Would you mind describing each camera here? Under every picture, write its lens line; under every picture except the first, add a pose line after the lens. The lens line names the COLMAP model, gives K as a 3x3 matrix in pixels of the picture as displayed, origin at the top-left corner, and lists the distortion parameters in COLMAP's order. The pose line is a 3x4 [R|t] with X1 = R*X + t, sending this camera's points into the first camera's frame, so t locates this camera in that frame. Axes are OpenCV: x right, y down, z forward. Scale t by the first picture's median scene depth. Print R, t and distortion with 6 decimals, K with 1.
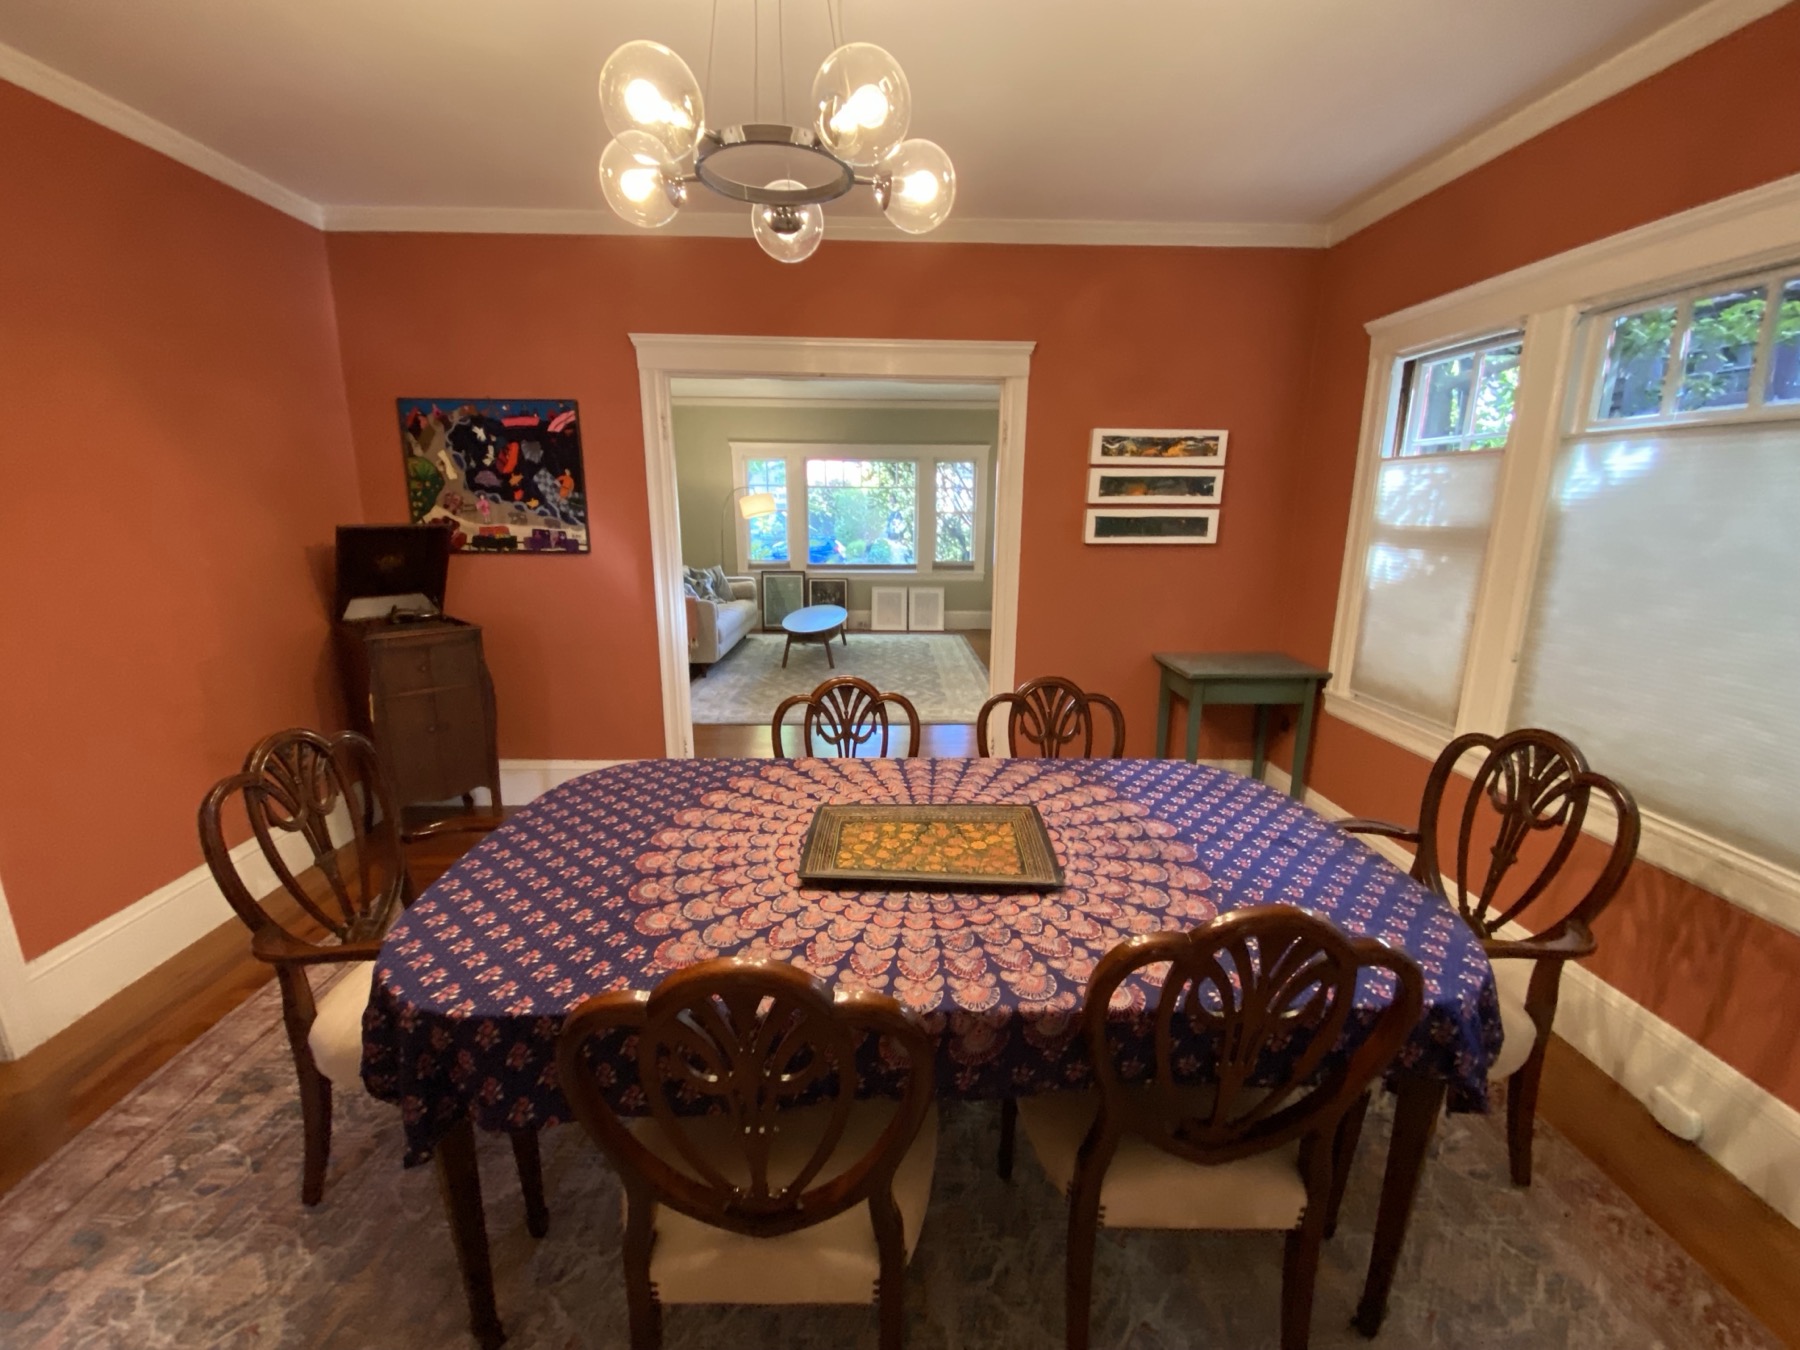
lens RADIAL K [[739.7, 0, 895.8], [0, 739.7, 667.0], [0, 0, 1]] dist [0.017393, -0.019235]
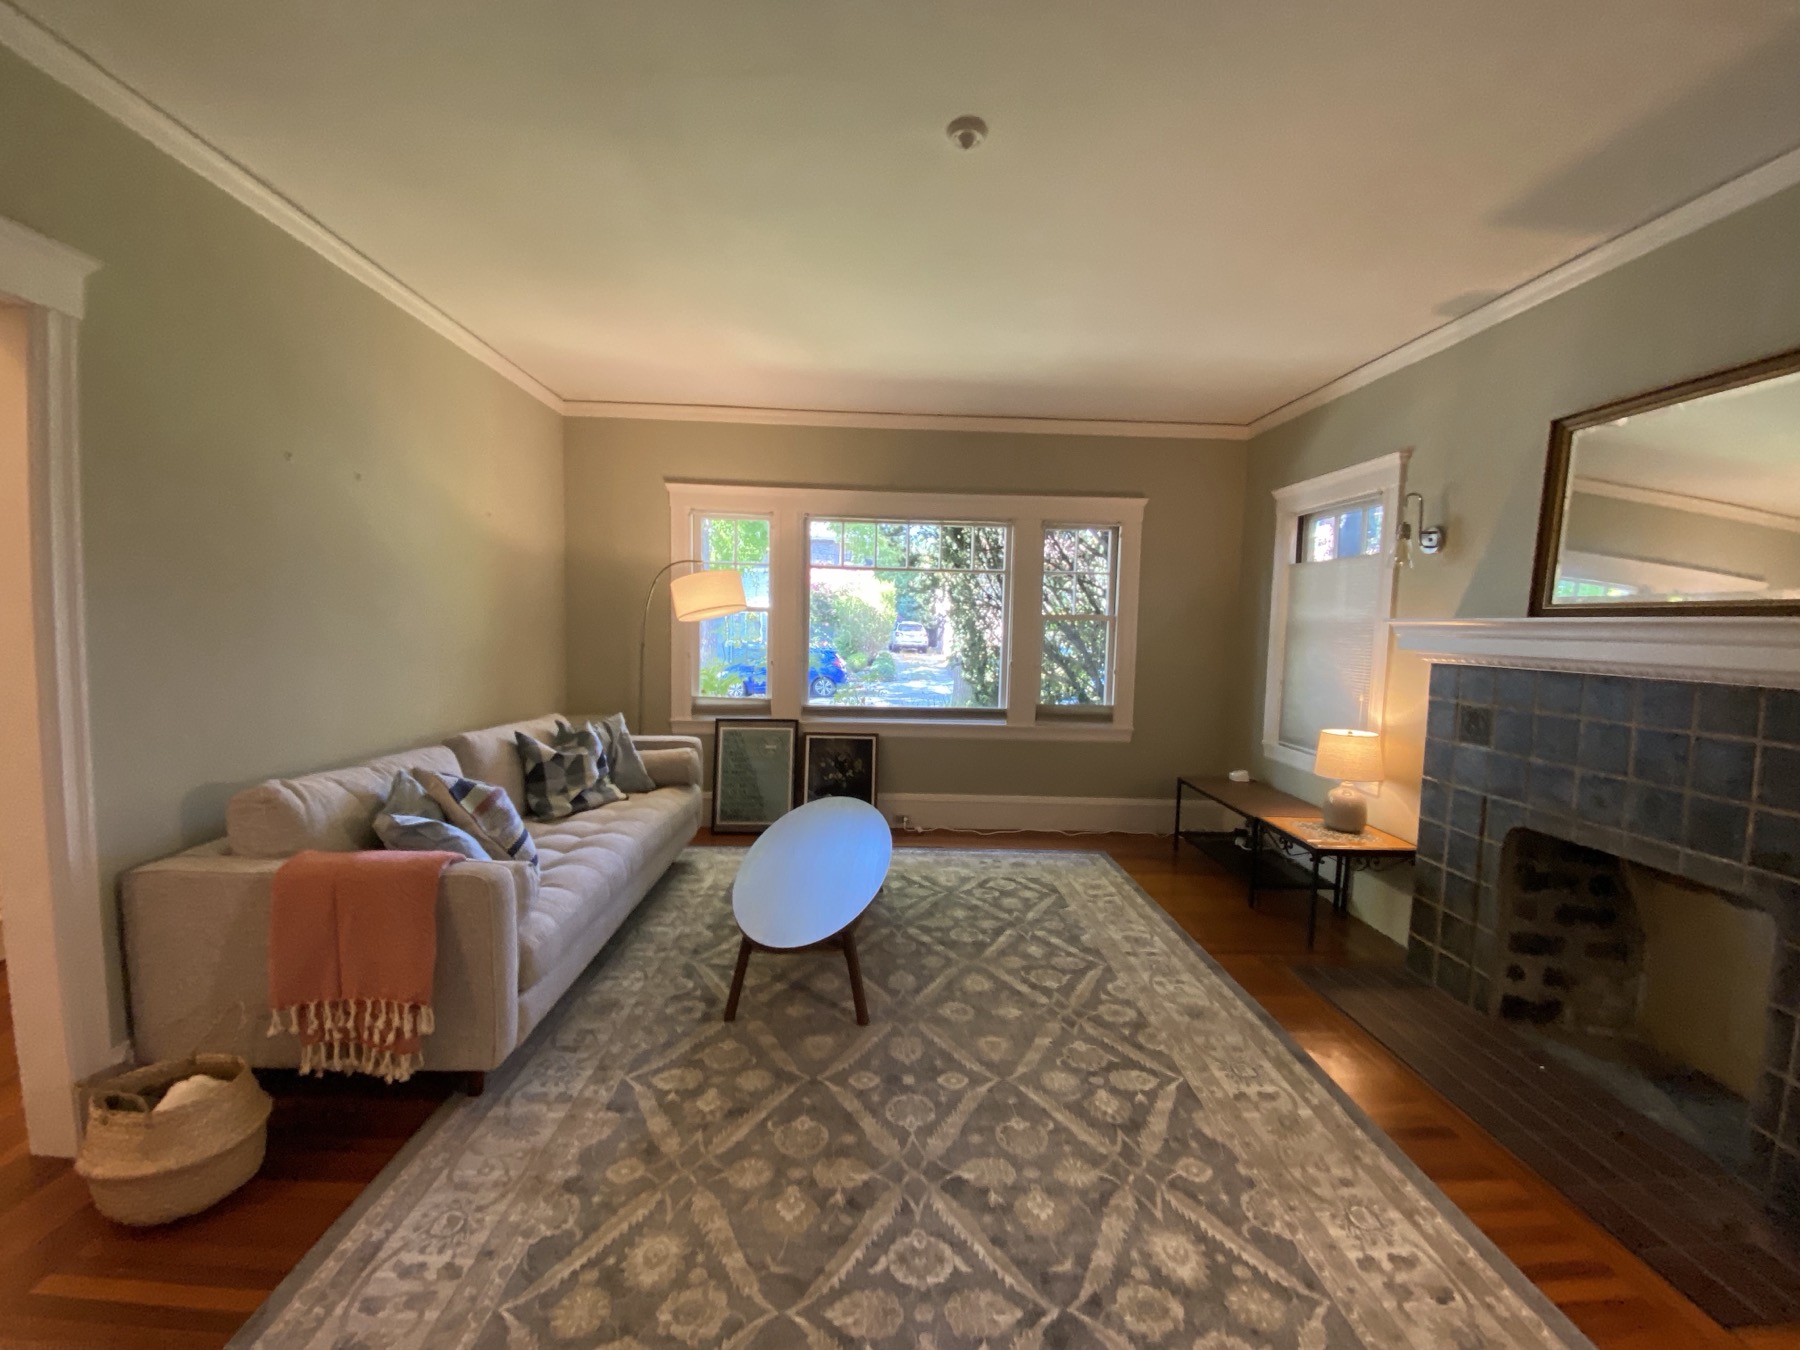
lens RADIAL K [[723.4, 0, 870.6], [0, 723.4, 675.7], [0, 0, 1]] dist [-0.042028, 0.000062]
pose [[0.999539, 0.015560, -0.026067, -0.059639], [-0.019028, 0.990169, -0.138579, -0.093204], [0.023655, 0.139011, 0.990008, 0.496972]]
